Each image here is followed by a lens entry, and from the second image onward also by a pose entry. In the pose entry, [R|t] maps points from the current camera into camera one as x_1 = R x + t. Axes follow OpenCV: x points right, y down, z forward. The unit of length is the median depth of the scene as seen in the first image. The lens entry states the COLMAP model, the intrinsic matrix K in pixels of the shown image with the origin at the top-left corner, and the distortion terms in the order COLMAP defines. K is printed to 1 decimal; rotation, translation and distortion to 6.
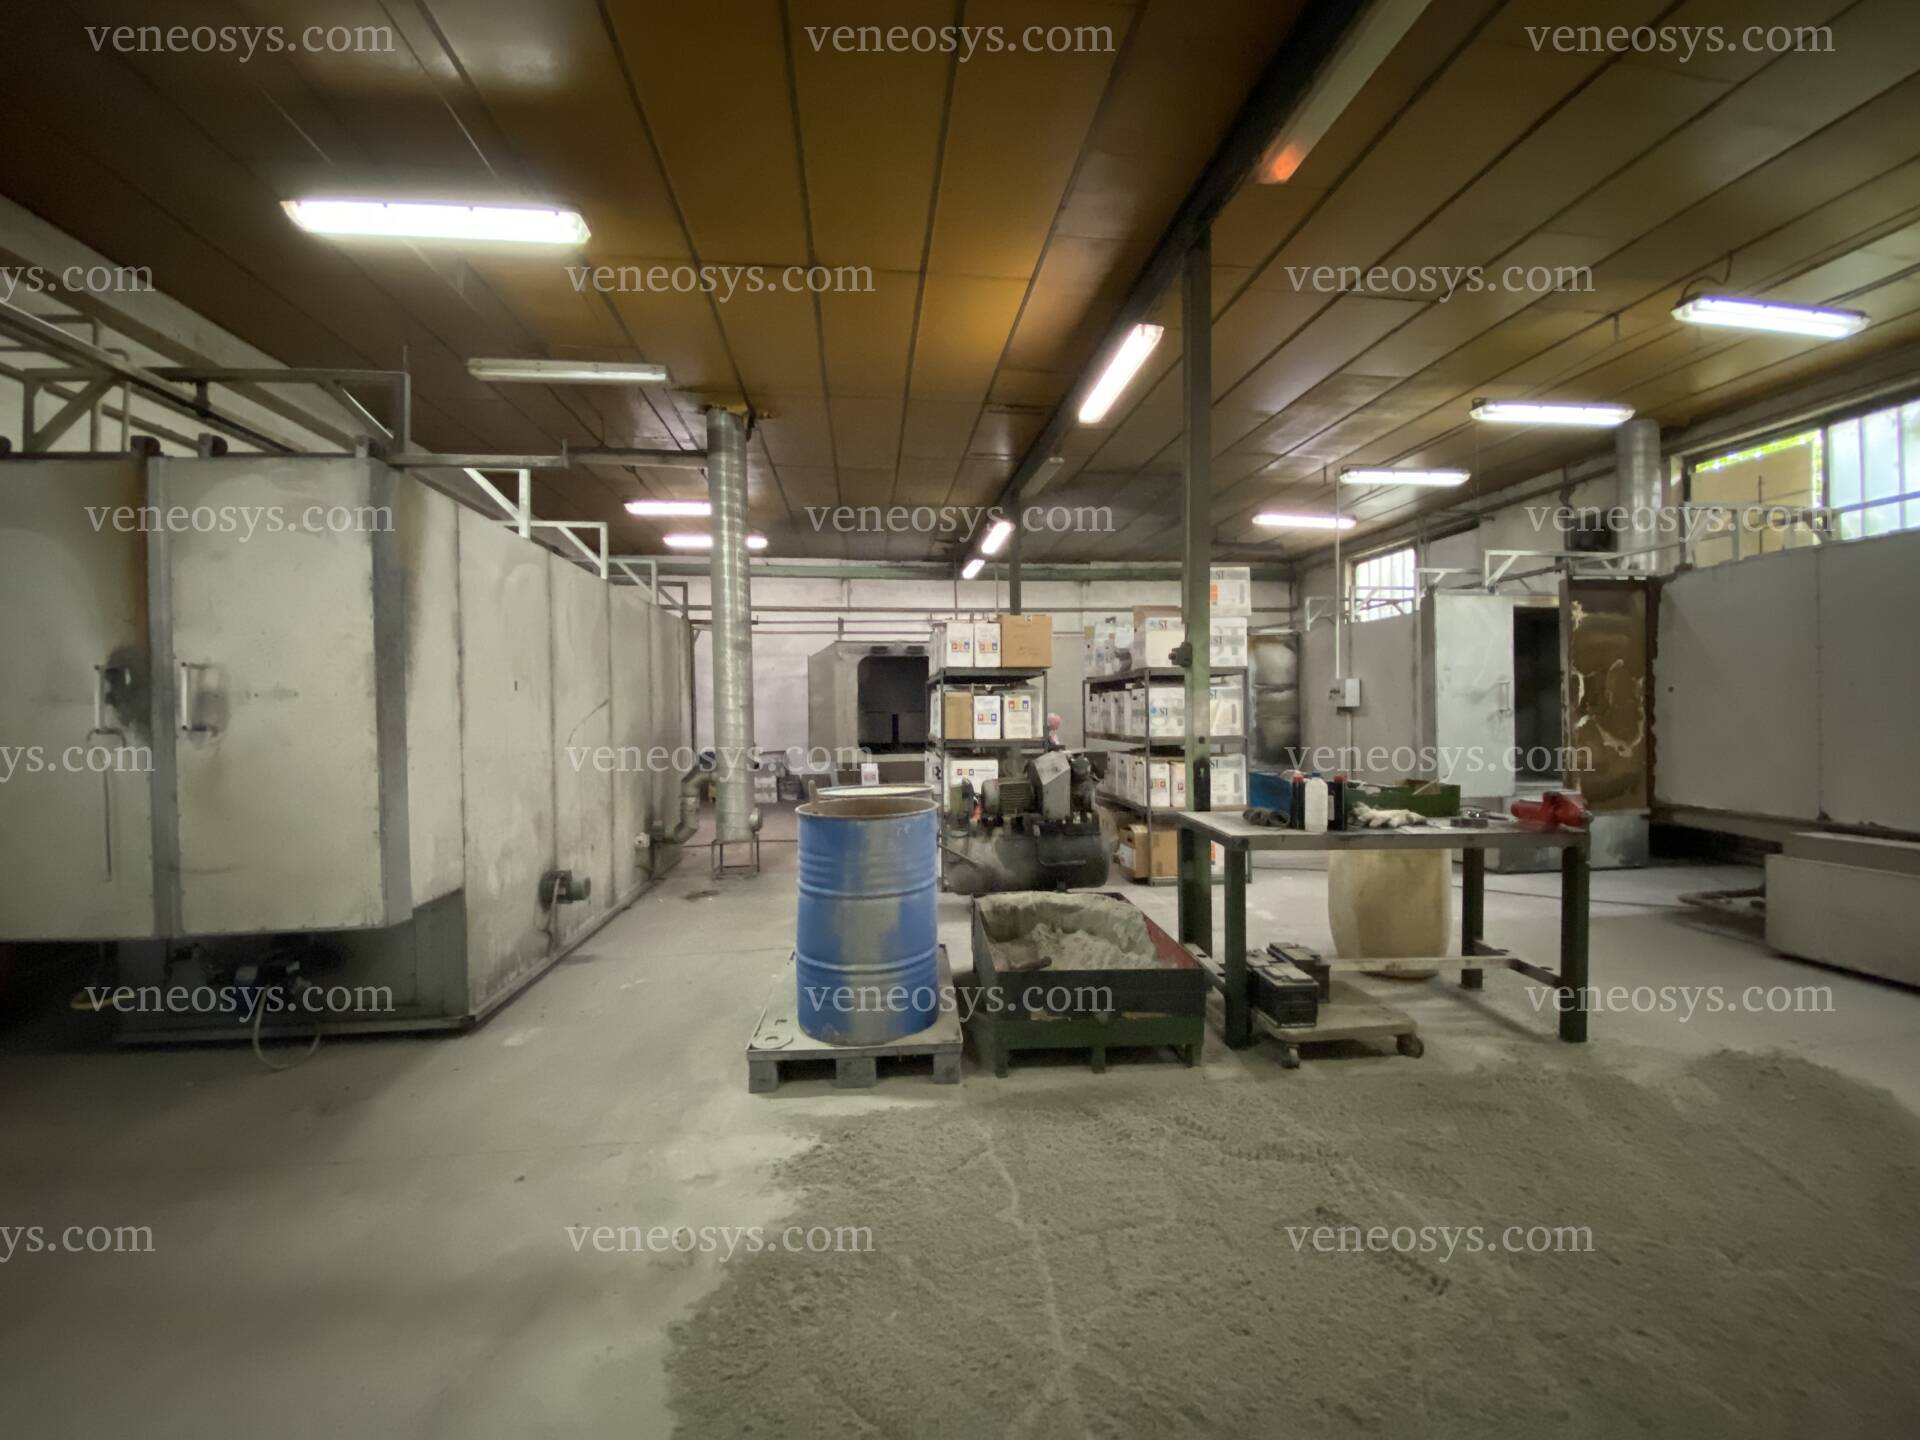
lens RADIAL K [[775.3, 0, 963.6], [0, 775.3, 719.4], [0, 0, 1]] dist [0.023327, -0.021626]
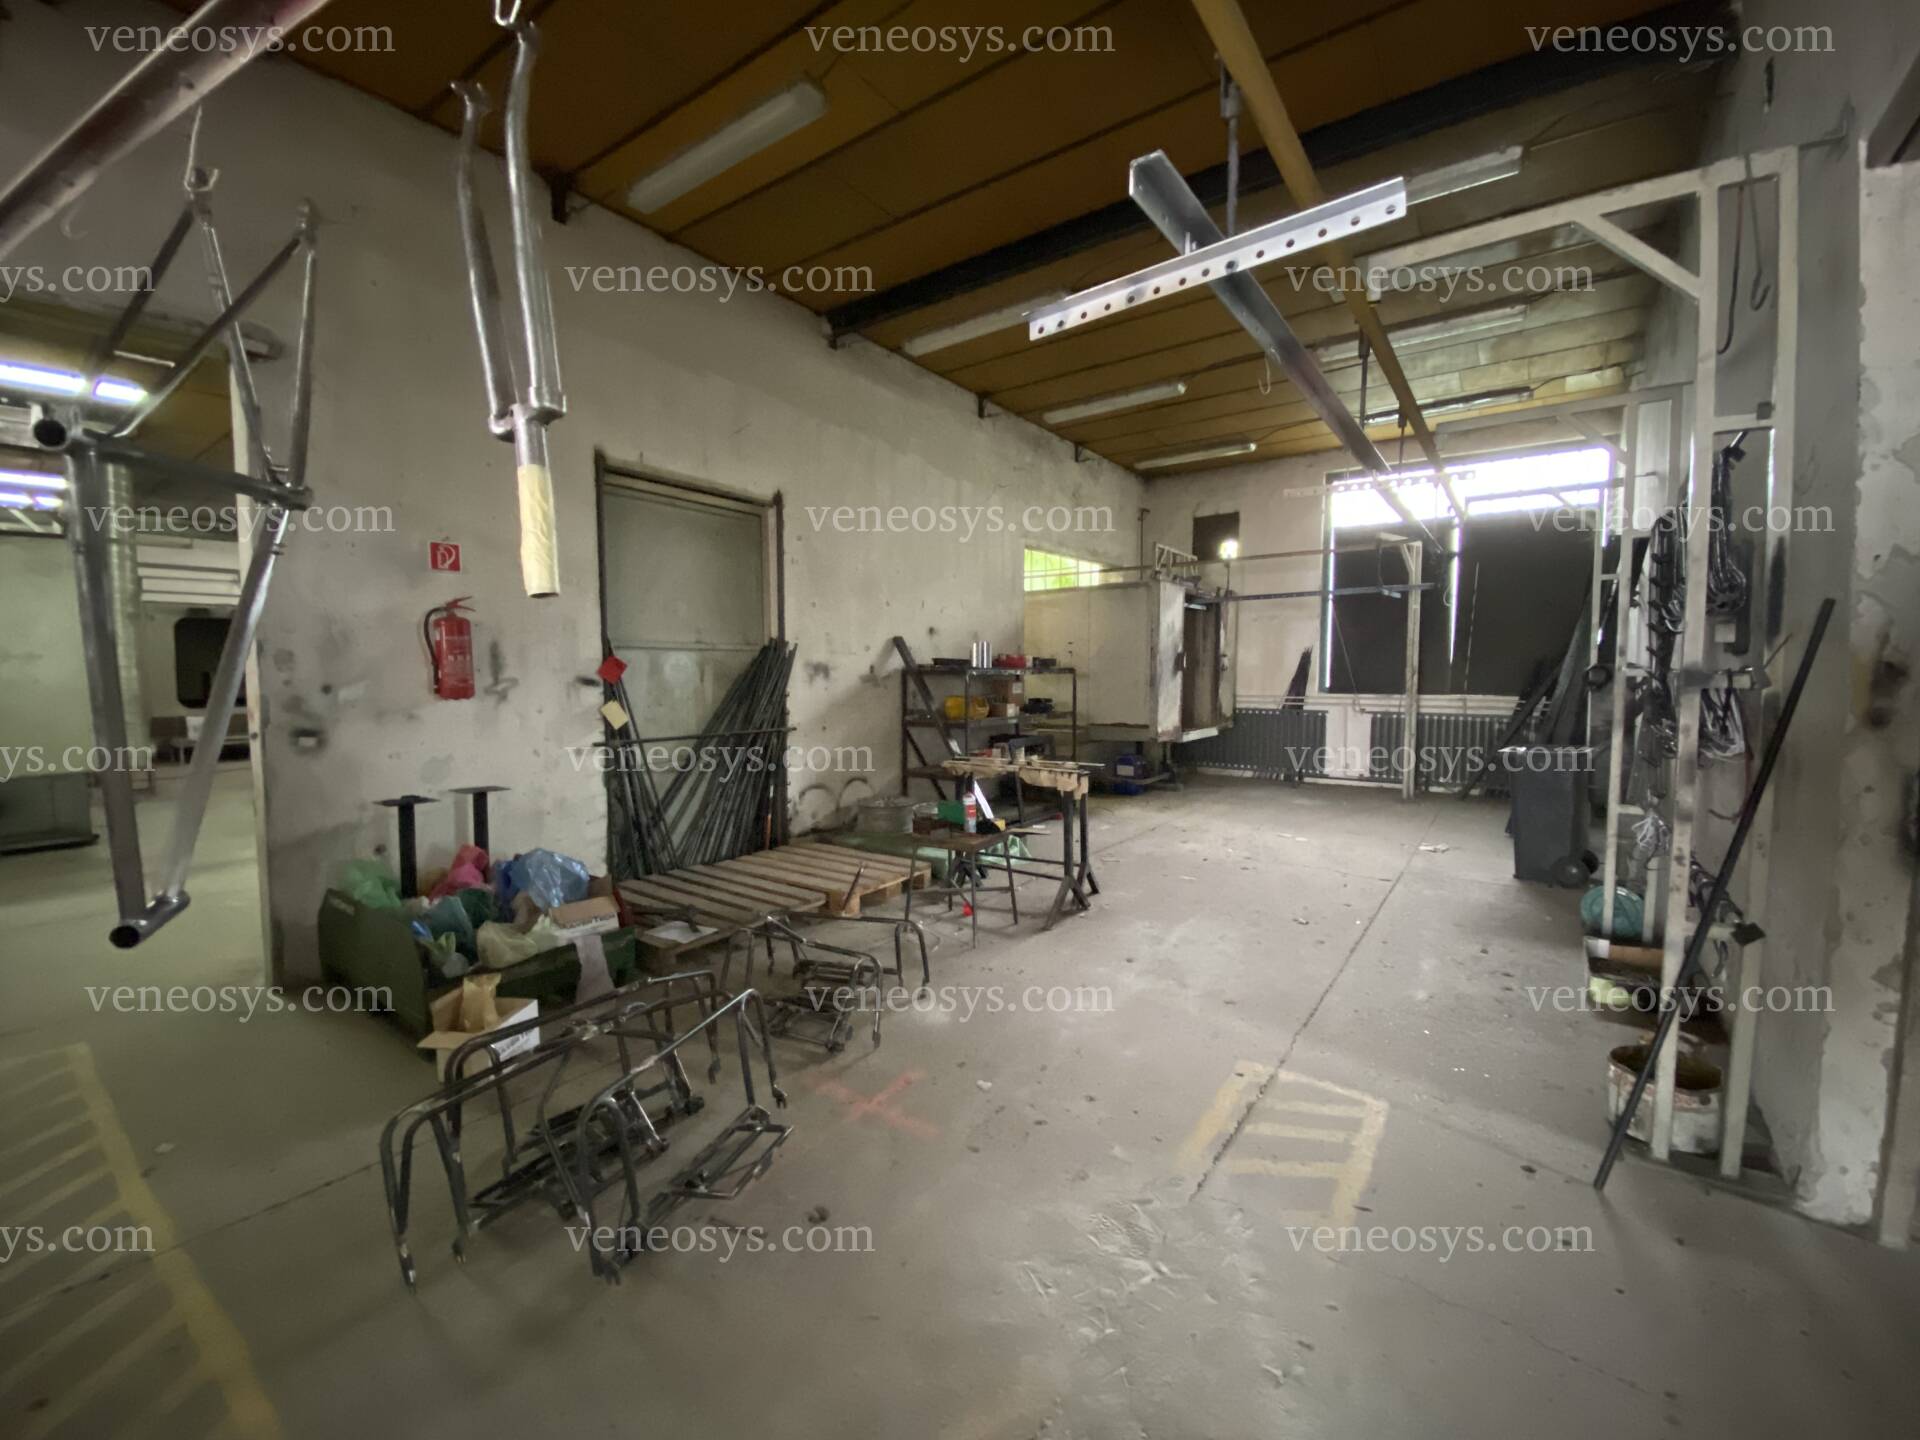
lens RADIAL K [[775.3, 0, 963.6], [0, 775.3, 719.4], [0, 0, 1]] dist [0.023327, -0.021626]
pose [[0.684584, -0.031138, 0.728269, -0.281859], [-0.006756, 0.998773, 0.049055, 0.003454], [-0.728903, -0.038503, 0.683534, -0.898821]]
